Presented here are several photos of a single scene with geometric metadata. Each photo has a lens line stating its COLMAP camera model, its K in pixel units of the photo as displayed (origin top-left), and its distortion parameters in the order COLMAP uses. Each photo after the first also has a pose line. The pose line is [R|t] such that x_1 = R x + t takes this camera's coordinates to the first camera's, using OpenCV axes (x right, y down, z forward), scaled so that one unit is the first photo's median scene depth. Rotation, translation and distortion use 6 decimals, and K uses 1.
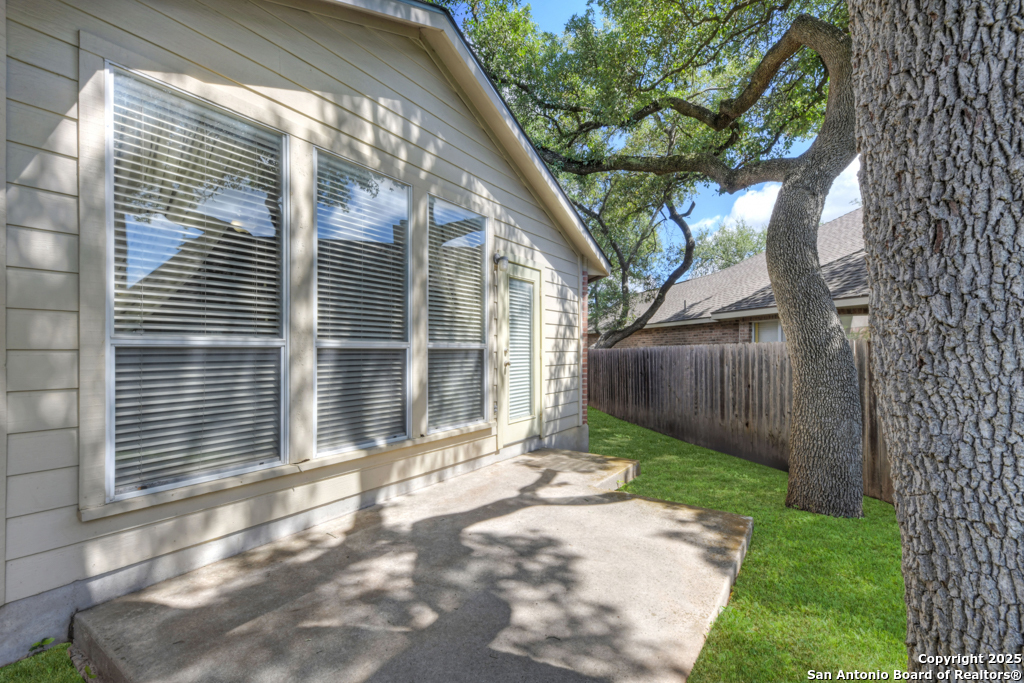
lens RADIAL K [[456.6, 0, 509.9], [0, 456.6, 348.9], [0, 0, 1]] dist [-0.000934, -0.000032]
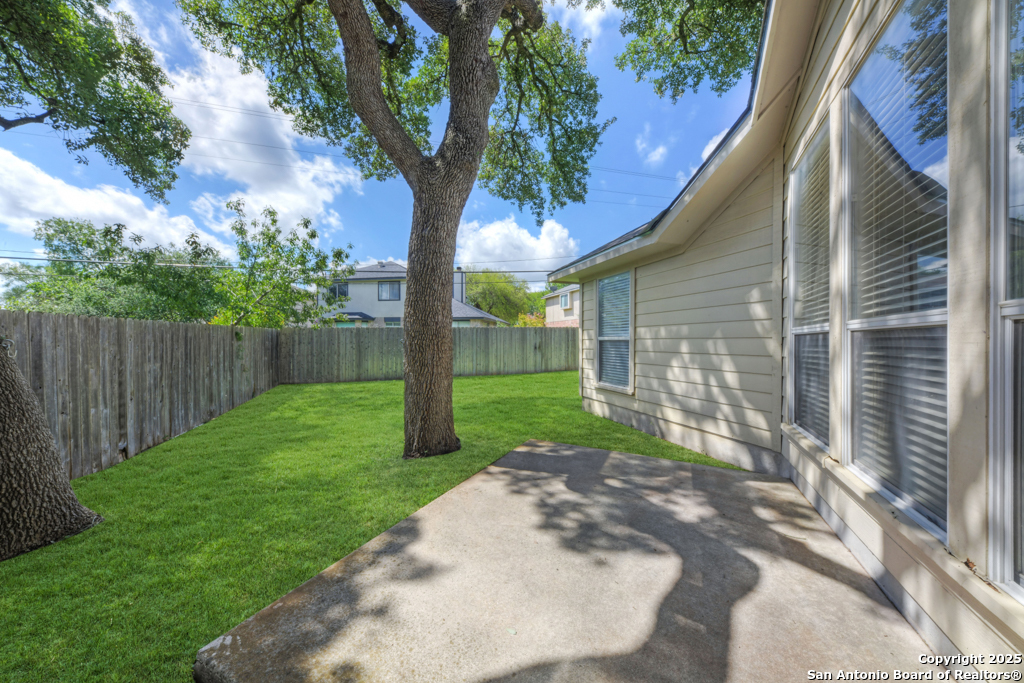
lens RADIAL K [[356.2, 0, 513.0], [0, 356.2, 343.9], [0, 0, 1]] dist [-0.000267, -0.000012]
pose [[-0.989378, -0.003718, -0.145315, 0.305570], [-0.003804, 0.999993, 0.000316, 0.025992], [0.145313, 0.000865, -0.989385, 1.663961]]
